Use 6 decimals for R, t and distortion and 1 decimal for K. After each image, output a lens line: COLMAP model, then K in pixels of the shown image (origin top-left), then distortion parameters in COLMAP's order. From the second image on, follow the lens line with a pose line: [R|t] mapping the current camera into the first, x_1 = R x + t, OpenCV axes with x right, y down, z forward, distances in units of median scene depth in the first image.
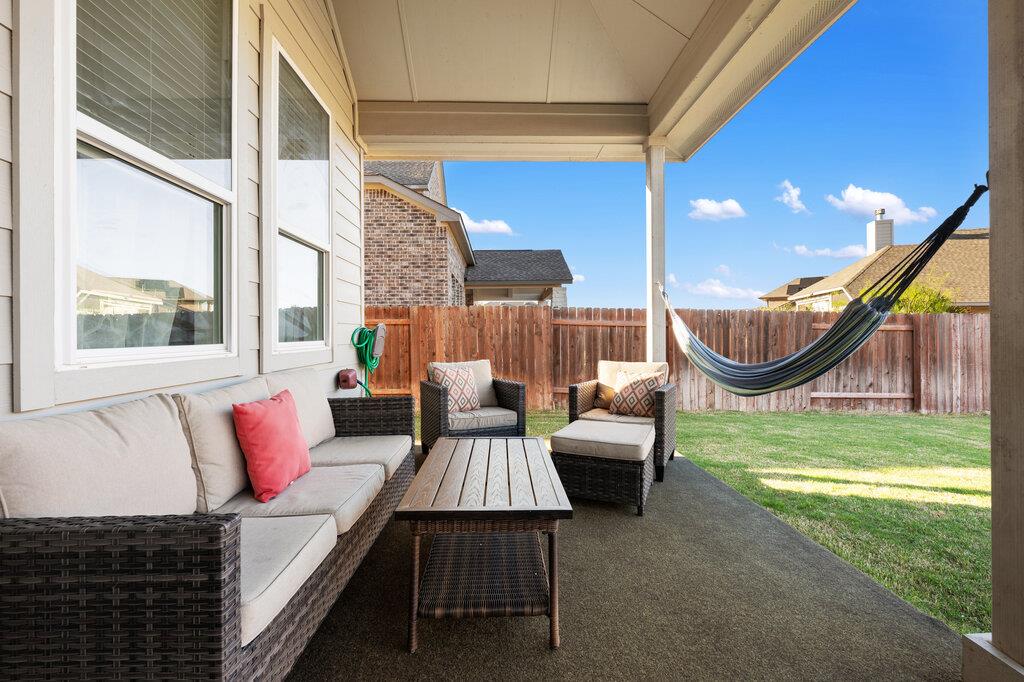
lens RADIAL K [[447.0, 0, 512.7], [0, 447.0, 335.1], [0, 0, 1]] dist [0.000209, -0.000661]
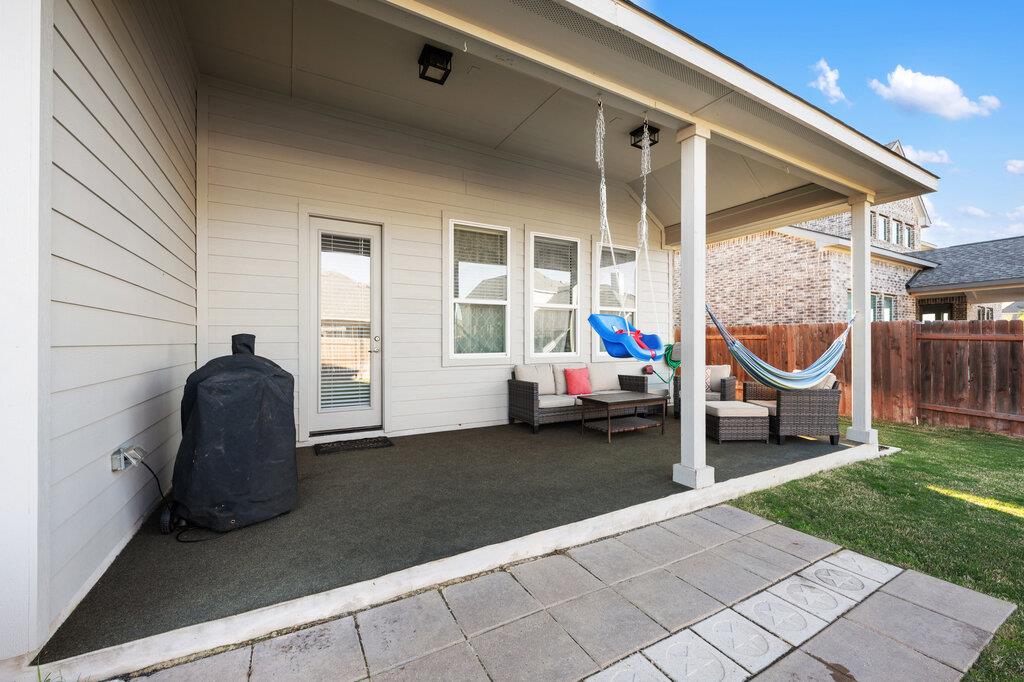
lens RADIAL K [[407.1, 0, 516.4], [0, 407.1, 341.7], [0, 0, 1]] dist [0.000052, 0.000072]
pose [[0.469844, 0.005837, -0.882730, 0.461681], [-0.003814, 0.999982, 0.004583, -0.018481], [0.882741, 0.001213, 0.469858, -0.205450]]
